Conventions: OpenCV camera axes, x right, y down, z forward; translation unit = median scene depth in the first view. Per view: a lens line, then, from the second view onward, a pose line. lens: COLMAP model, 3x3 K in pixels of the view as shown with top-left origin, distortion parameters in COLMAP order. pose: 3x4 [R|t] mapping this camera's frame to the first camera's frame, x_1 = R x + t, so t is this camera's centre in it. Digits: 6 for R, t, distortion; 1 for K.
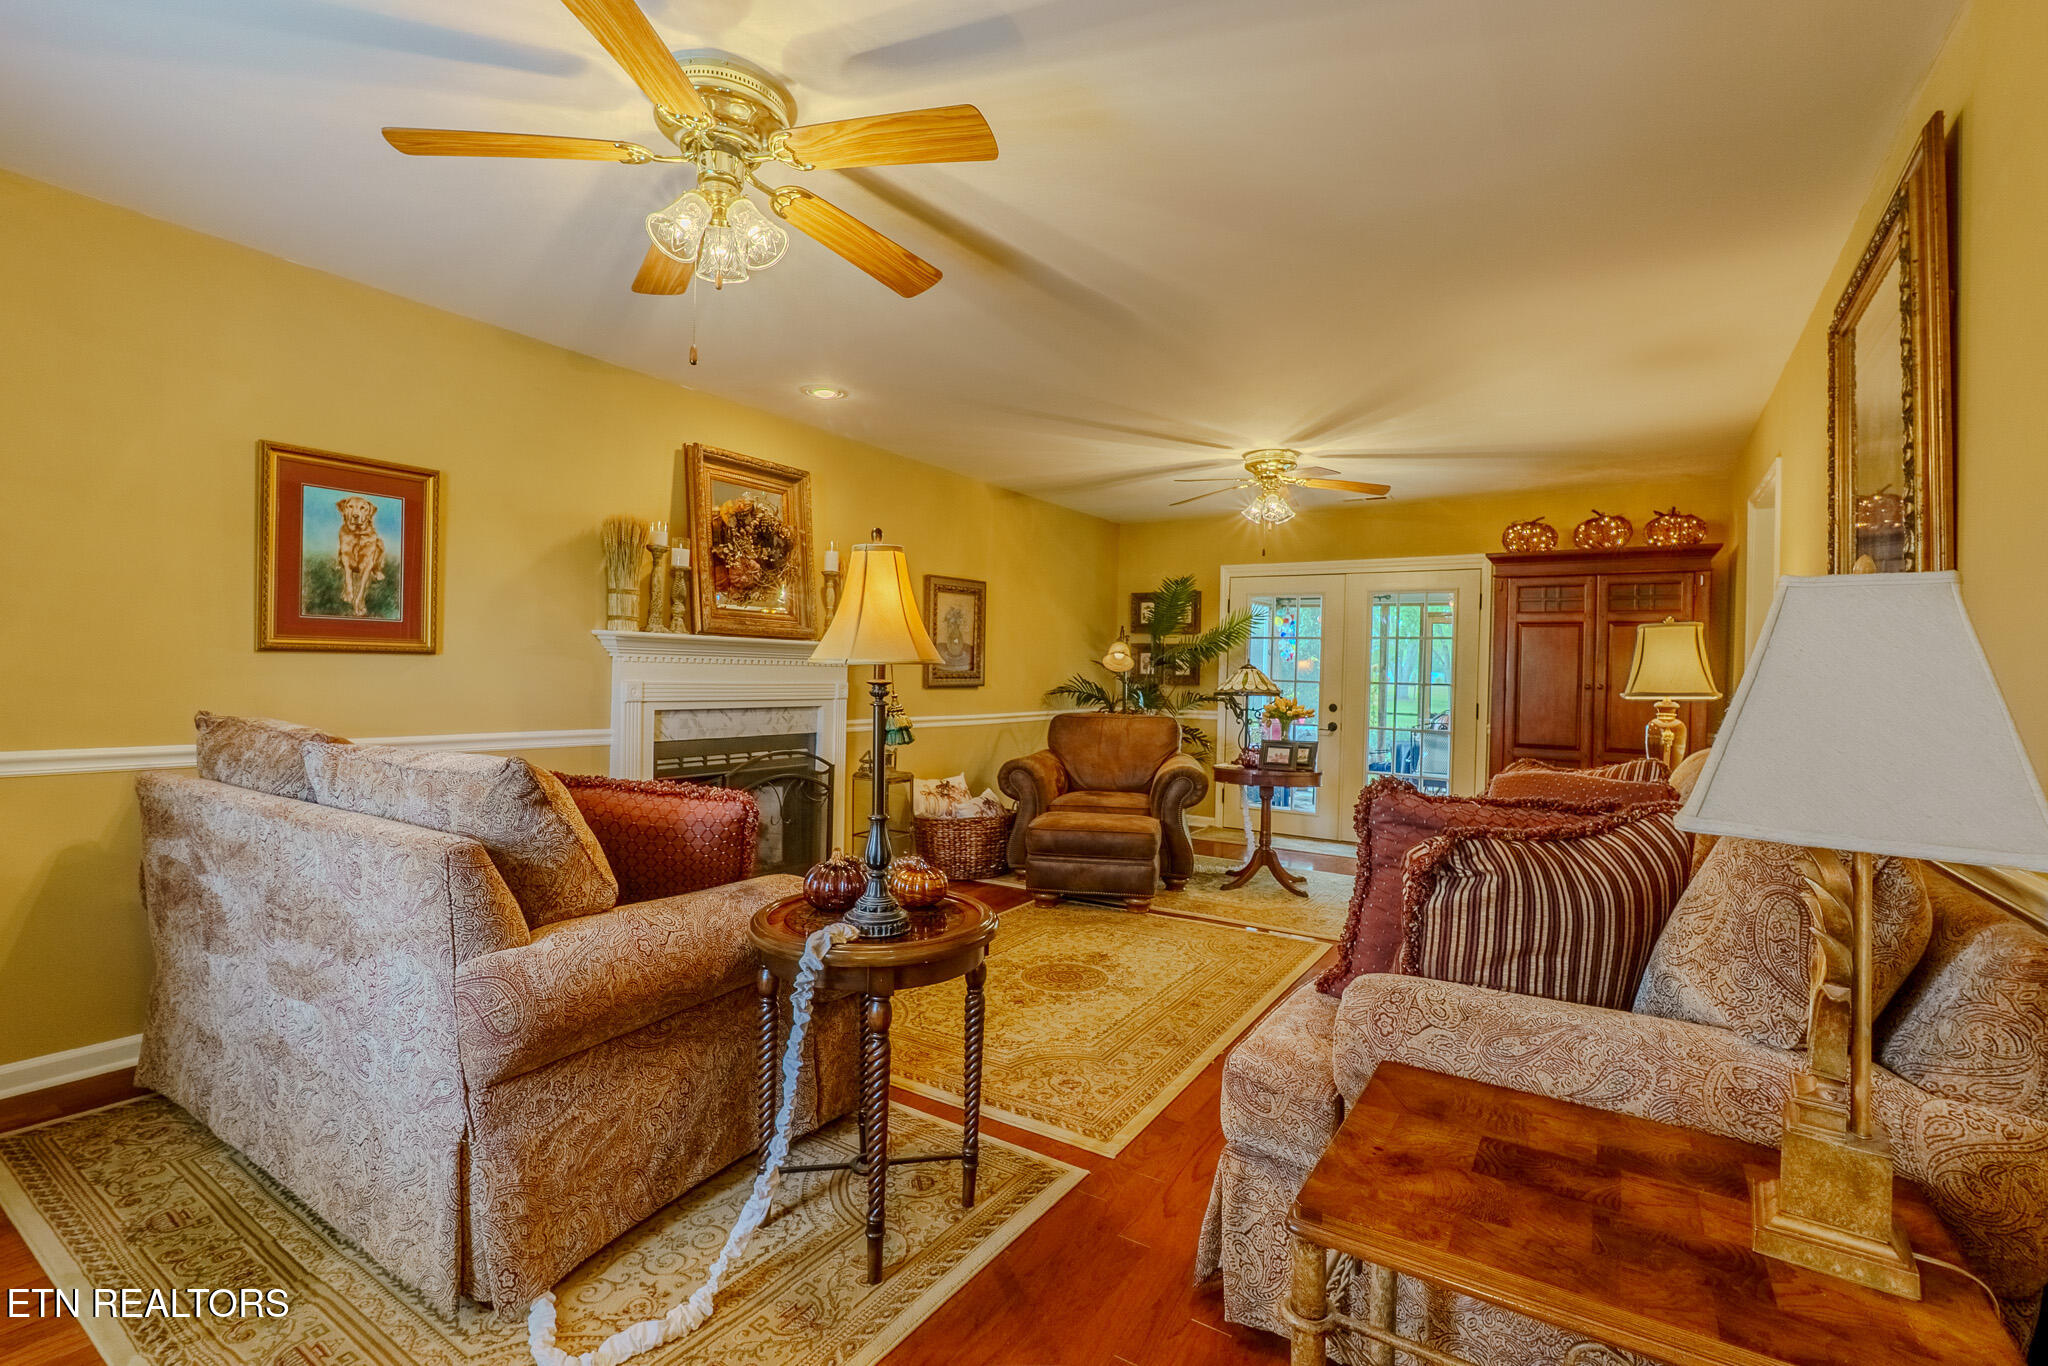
lens RADIAL K [[912.2, 0, 1024.0], [0, 912.2, 683.0], [0, 0, 1]] dist [-0.001622, -0.000164]
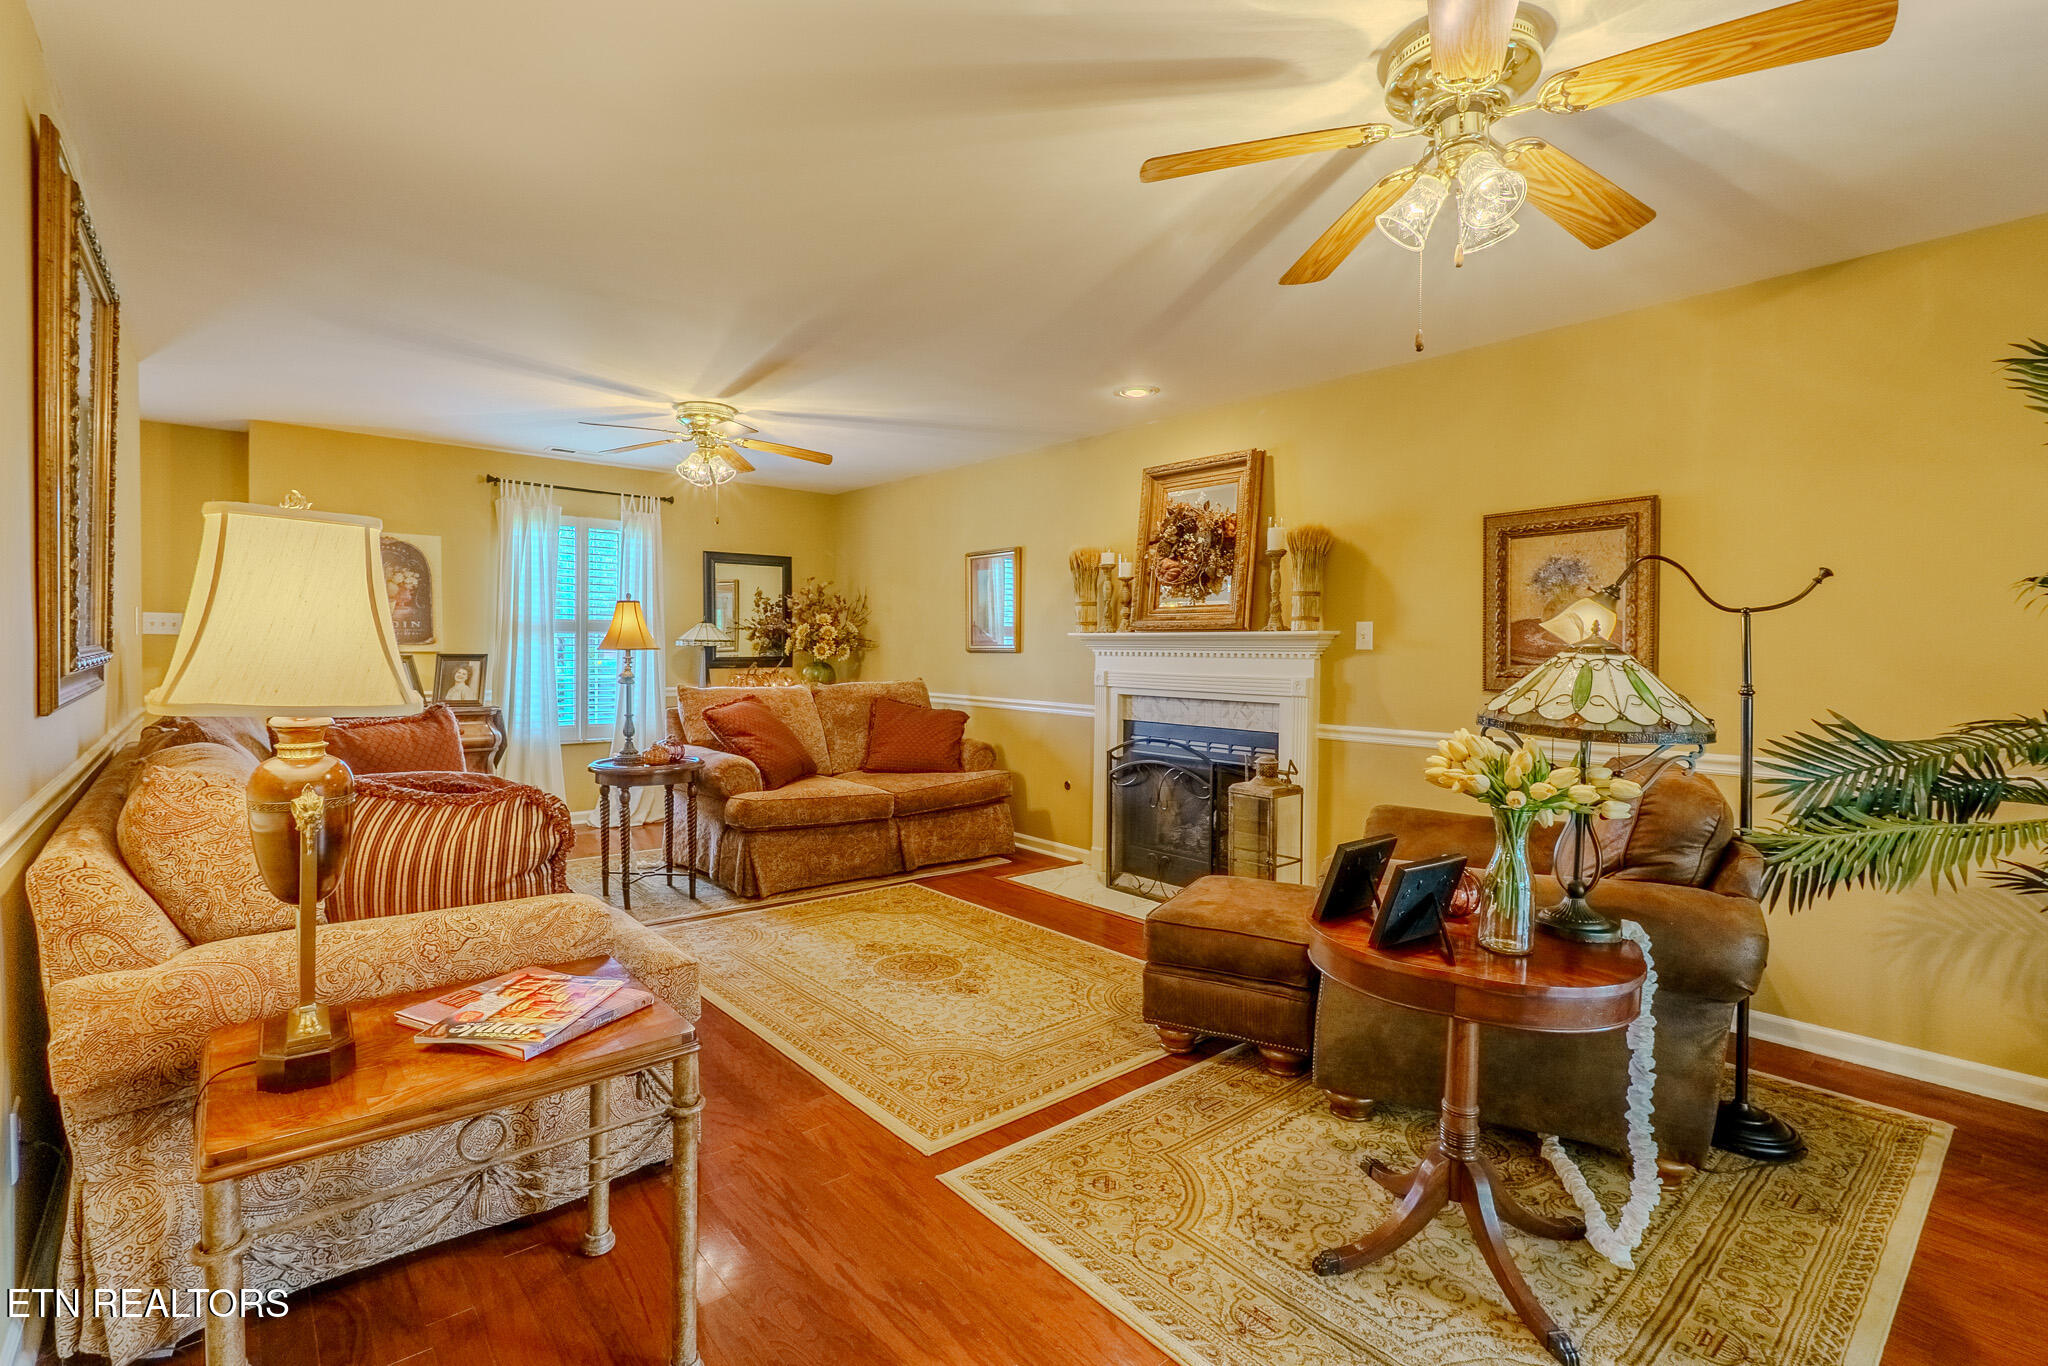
lens RADIAL K [[917.5, 0, 1024.0], [0, 917.5, 683.0], [0, 0, 1]] dist [0.002538, 0.000305]
pose [[-0.270128, 0.018573, -0.962645, 0.828677], [-0.020847, 0.999467, 0.025134, -0.014386], [0.962599, 0.026857, -0.269597, 1.166340]]
